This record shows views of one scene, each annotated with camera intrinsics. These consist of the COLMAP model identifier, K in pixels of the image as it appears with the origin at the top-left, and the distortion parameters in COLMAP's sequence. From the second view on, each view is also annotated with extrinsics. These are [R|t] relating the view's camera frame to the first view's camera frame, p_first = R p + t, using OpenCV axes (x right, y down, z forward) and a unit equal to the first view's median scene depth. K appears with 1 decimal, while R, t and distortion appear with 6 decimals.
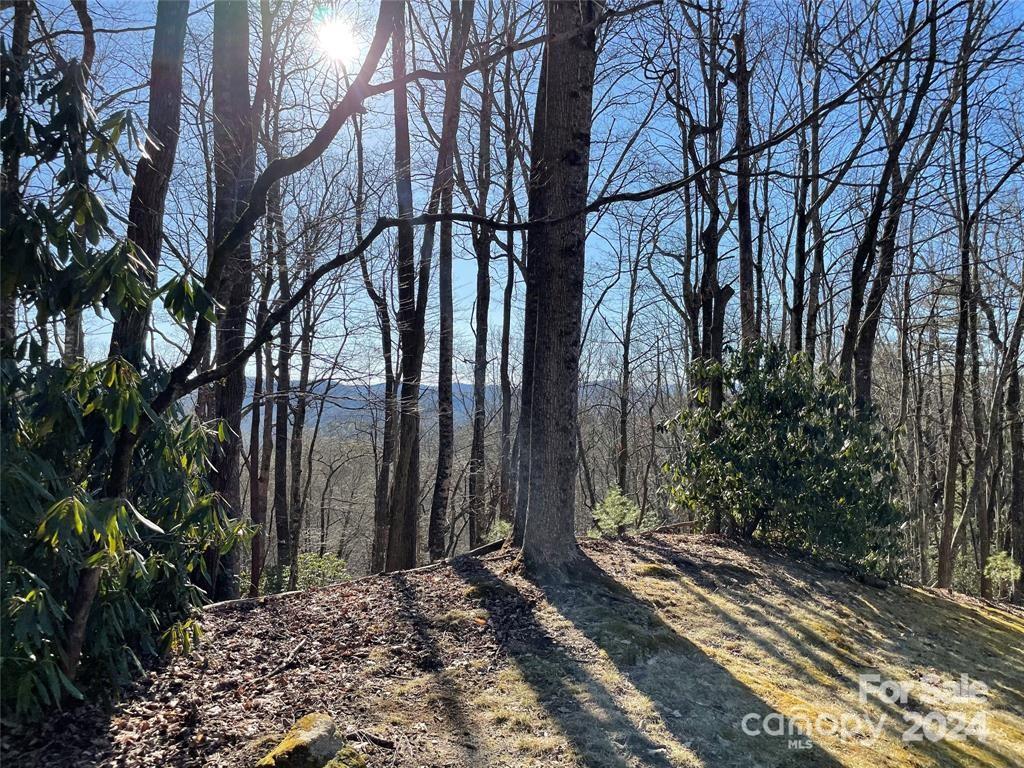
lens RADIAL K [[768.2, 0, 507.3], [0, 768.2, 386.6], [0, 0, 1]] dist [0.053442, -0.083132]
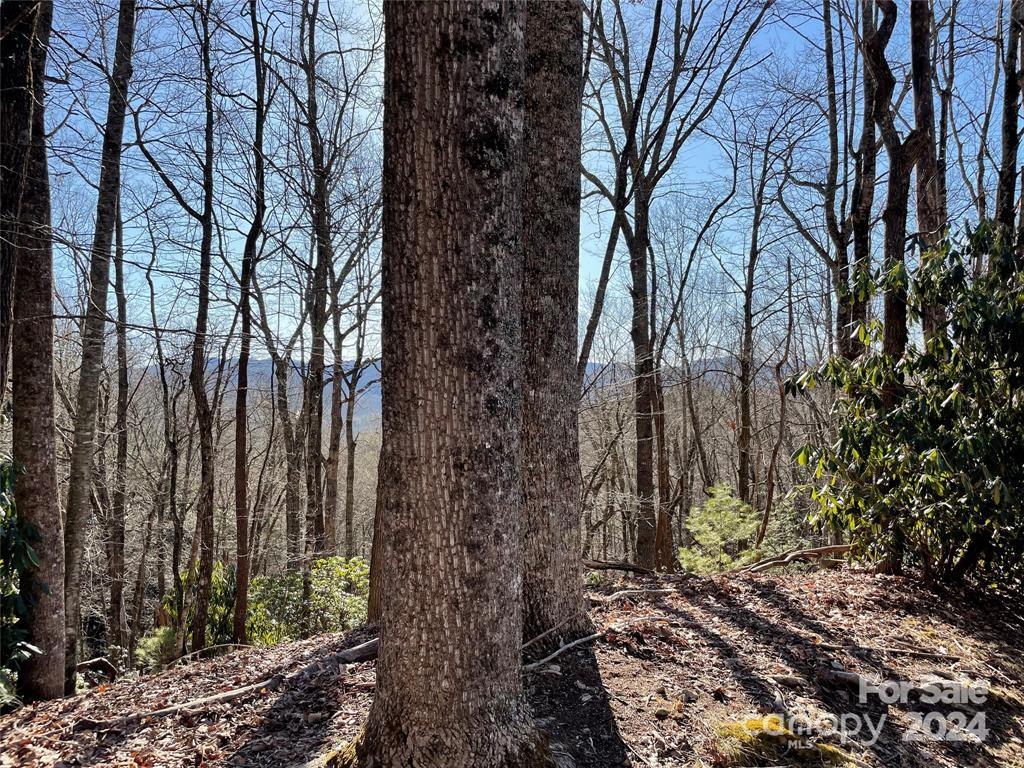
lens RADIAL K [[768.2, 0, 517.4], [0, 768.2, 384.8], [0, 0, 1]] dist [0.053442, -0.083132]
pose [[0.988600, -0.010016, -0.150234, 0.047099], [0.013828, 0.999608, 0.024355, 0.019393], [0.149931, -0.026155, 0.988350, 0.225729]]
